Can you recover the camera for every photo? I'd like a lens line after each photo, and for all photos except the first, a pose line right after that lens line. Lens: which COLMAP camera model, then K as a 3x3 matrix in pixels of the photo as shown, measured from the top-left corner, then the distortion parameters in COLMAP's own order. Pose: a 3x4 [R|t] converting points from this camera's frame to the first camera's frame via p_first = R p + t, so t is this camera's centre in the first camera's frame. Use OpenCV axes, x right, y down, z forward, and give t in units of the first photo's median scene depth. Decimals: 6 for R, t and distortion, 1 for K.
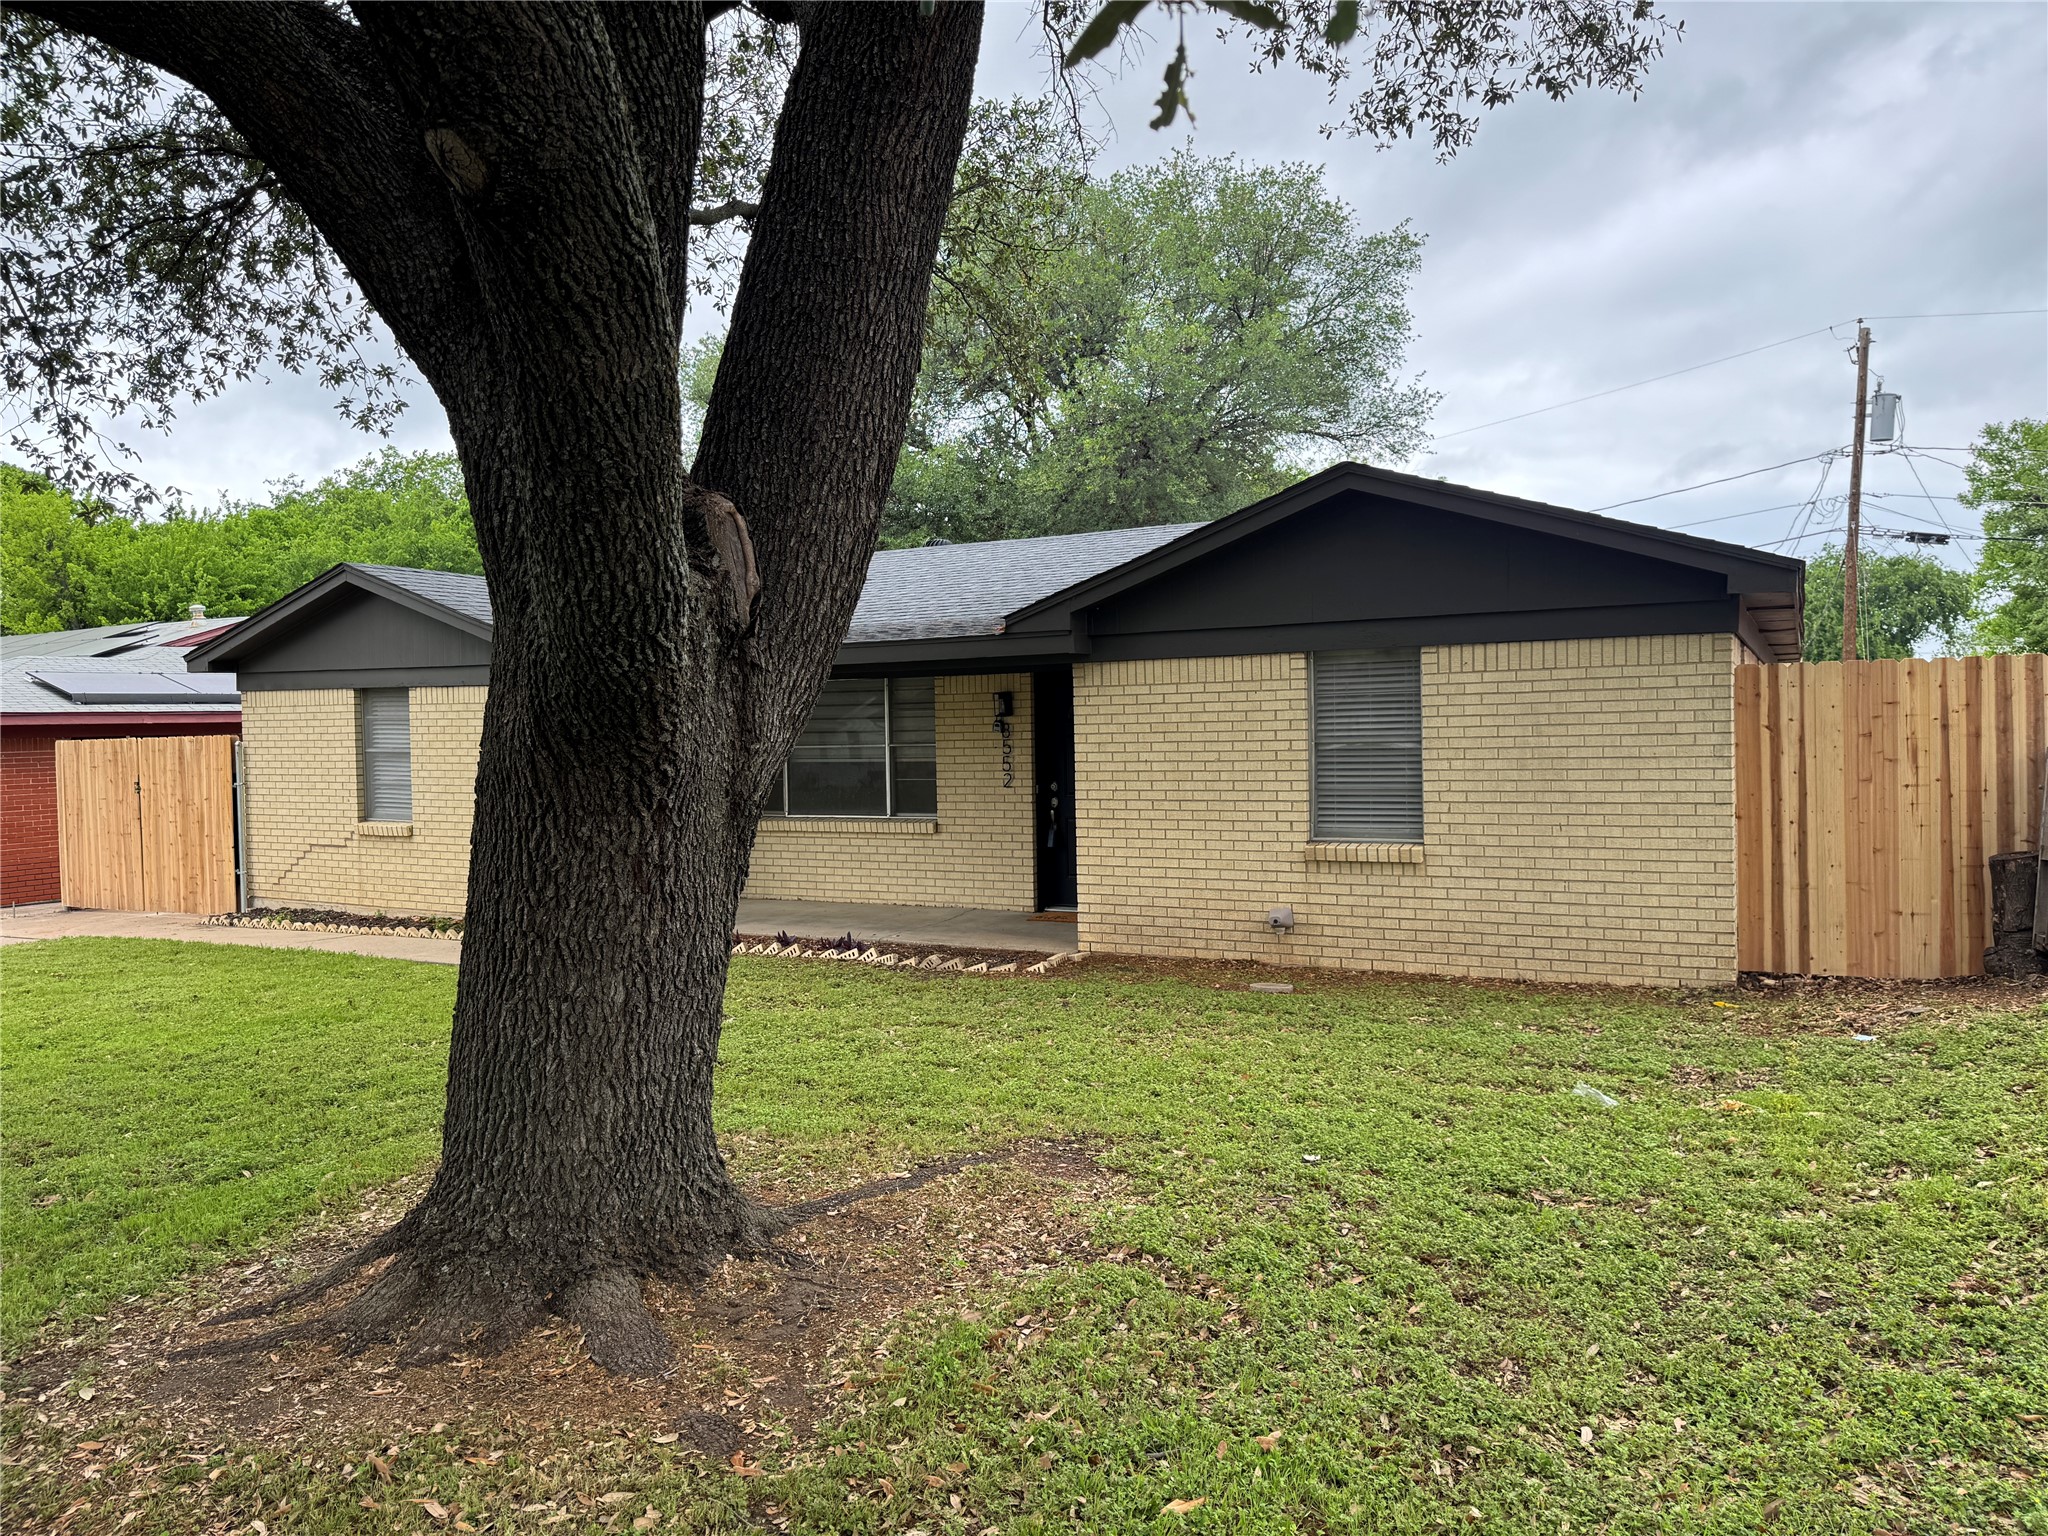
lens RADIAL K [[1422.8, 0, 1029.9], [0, 1422.8, 769.4], [0, 0, 1]] dist [0.137150, -0.211596]
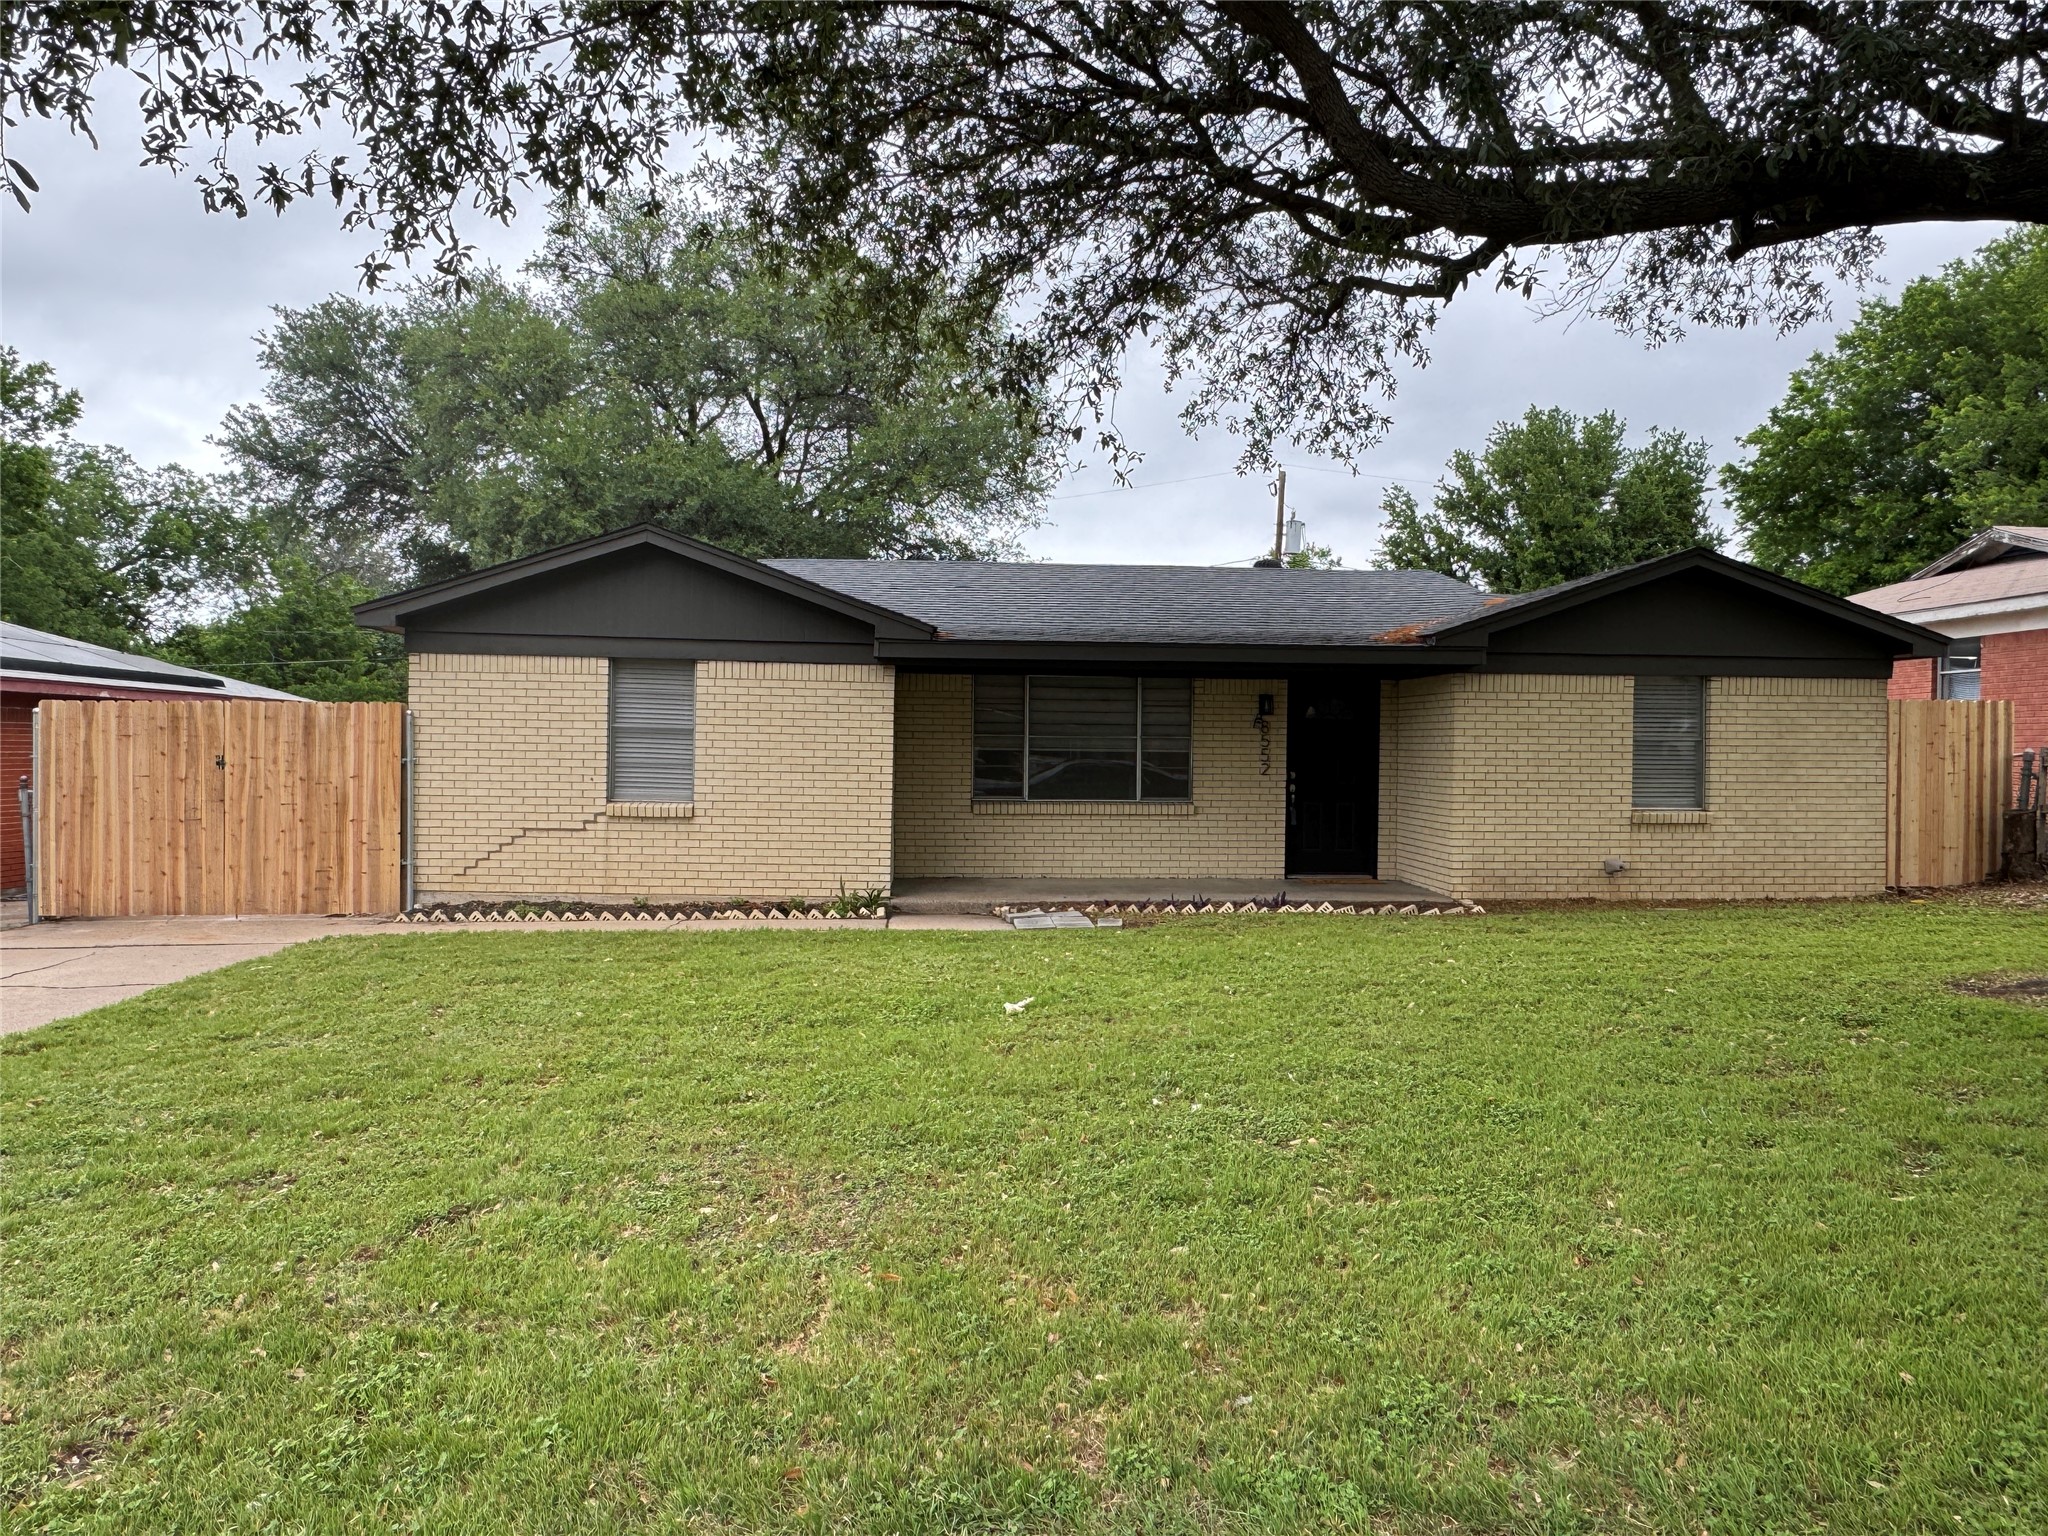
lens RADIAL K [[1334.4, 0, 1019.7], [0, 1334.4, 762.7], [0, 0, 1]] dist [-0.002180, -0.001287]
pose [[0.845982, 0.024884, 0.532630, -0.950068], [-0.009802, 0.999467, -0.031127, 0.047407], [-0.533121, 0.021112, 0.845776, 0.201265]]
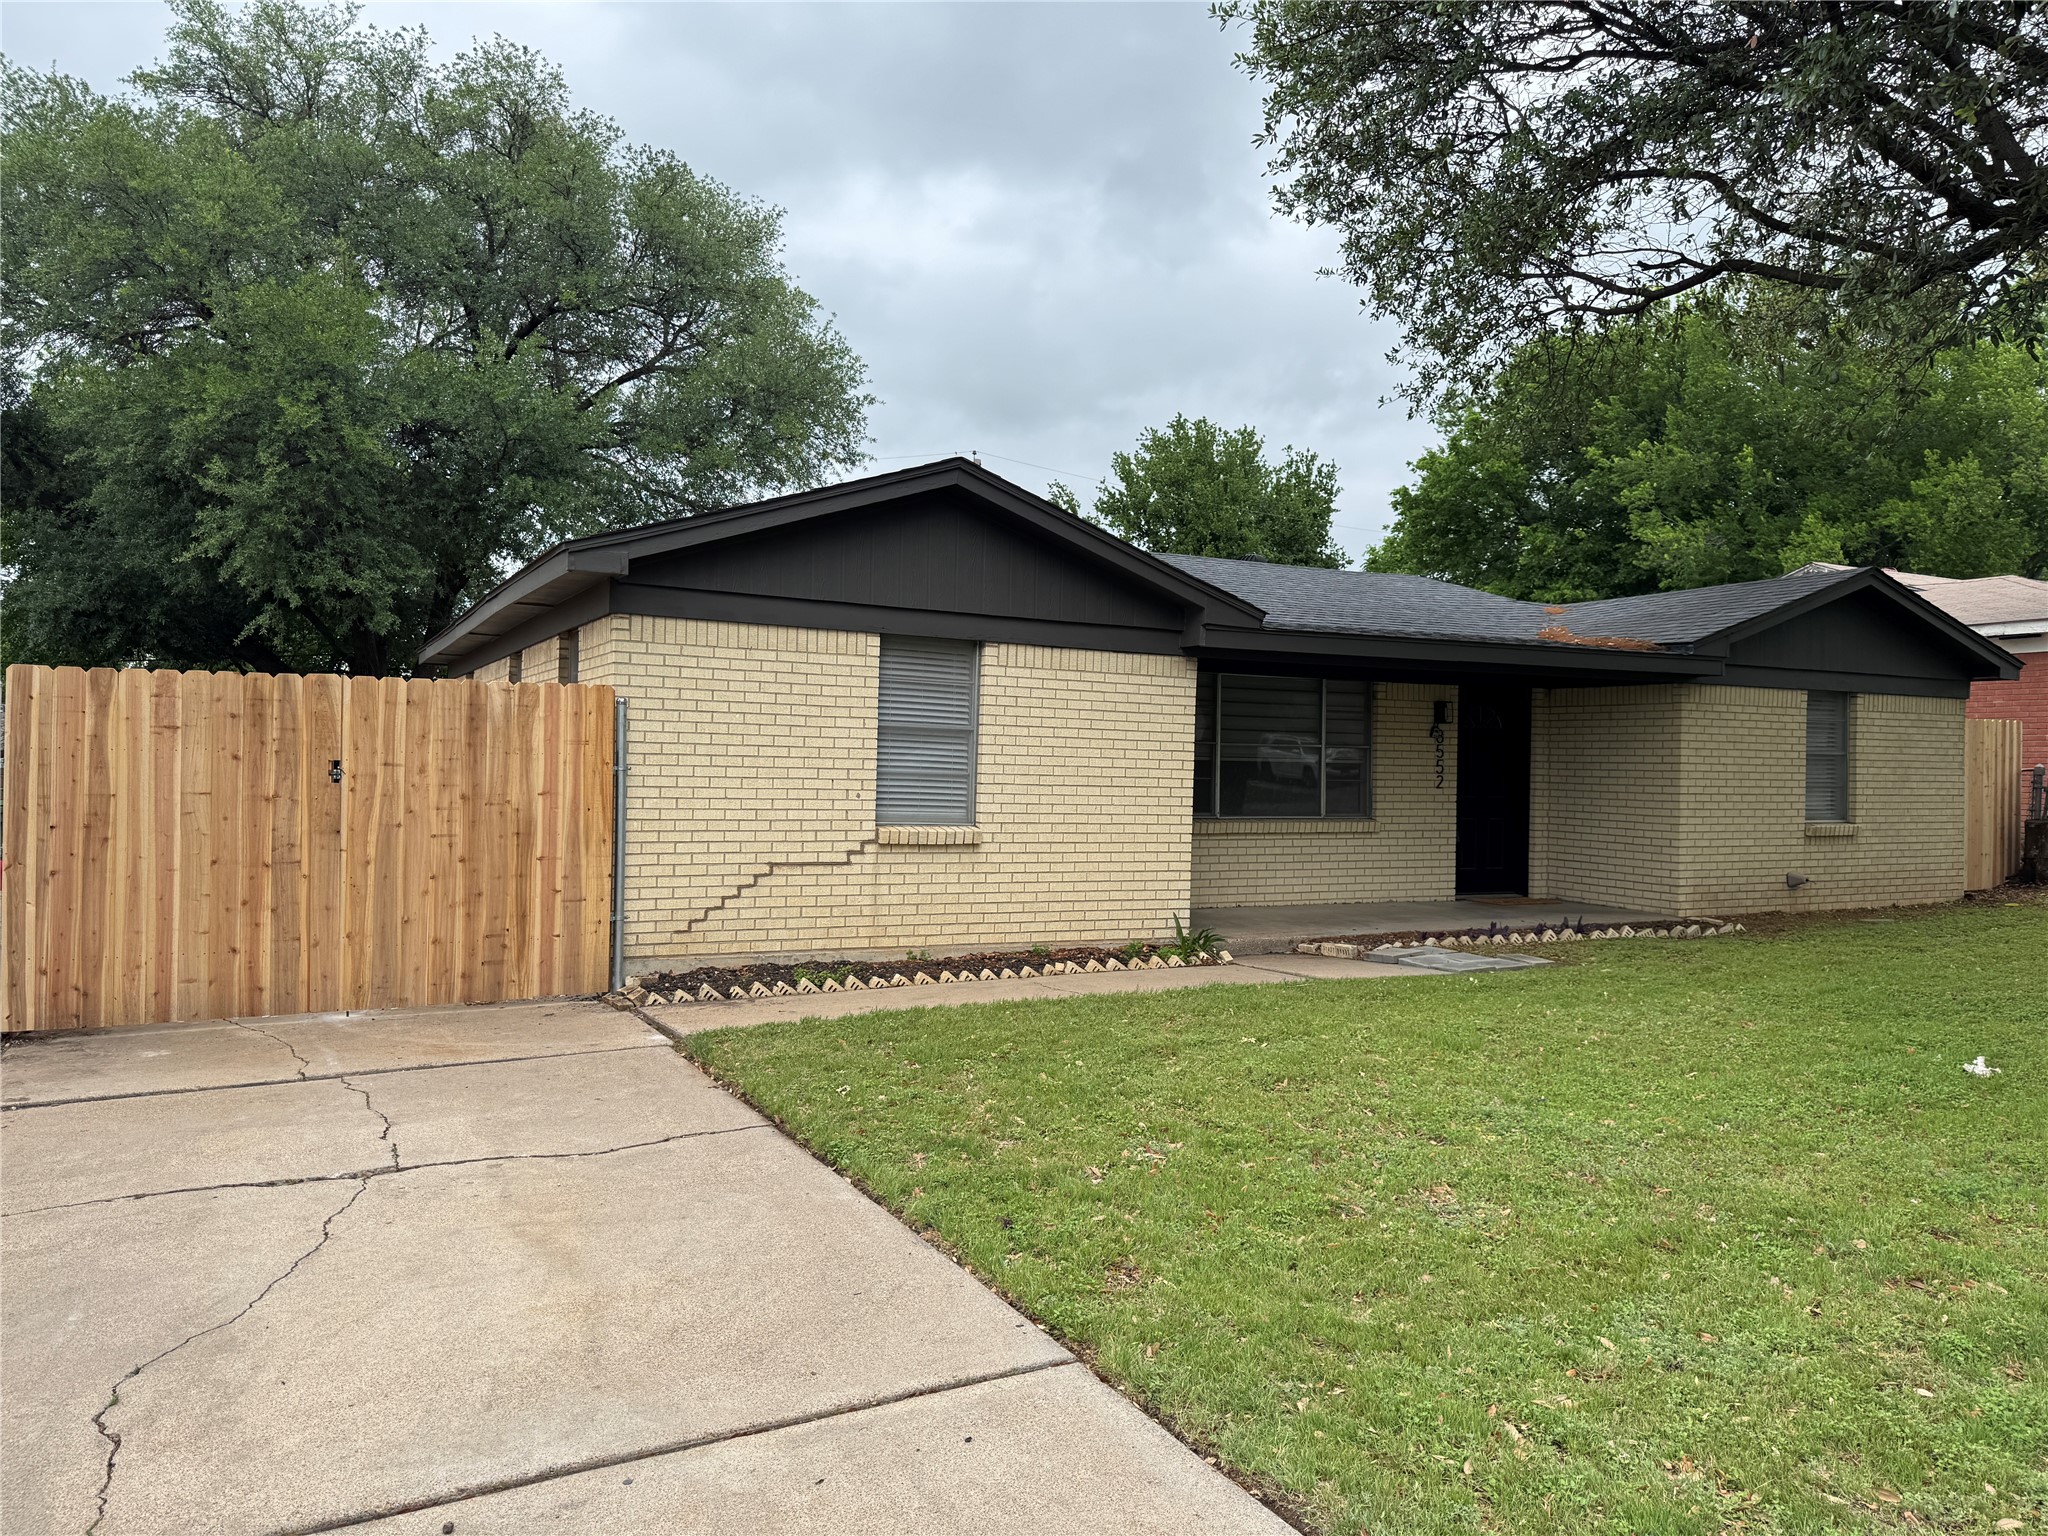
lens RADIAL K [[1422.8, 0, 1029.9], [0, 1422.8, 769.4], [0, 0, 1]] dist [0.137150, -0.211596]
pose [[0.573302, 0.027969, 0.818866, -1.342711], [-0.000753, 0.999435, -0.033609, 0.043455], [-0.819344, 0.018651, 0.572999, 0.755377]]
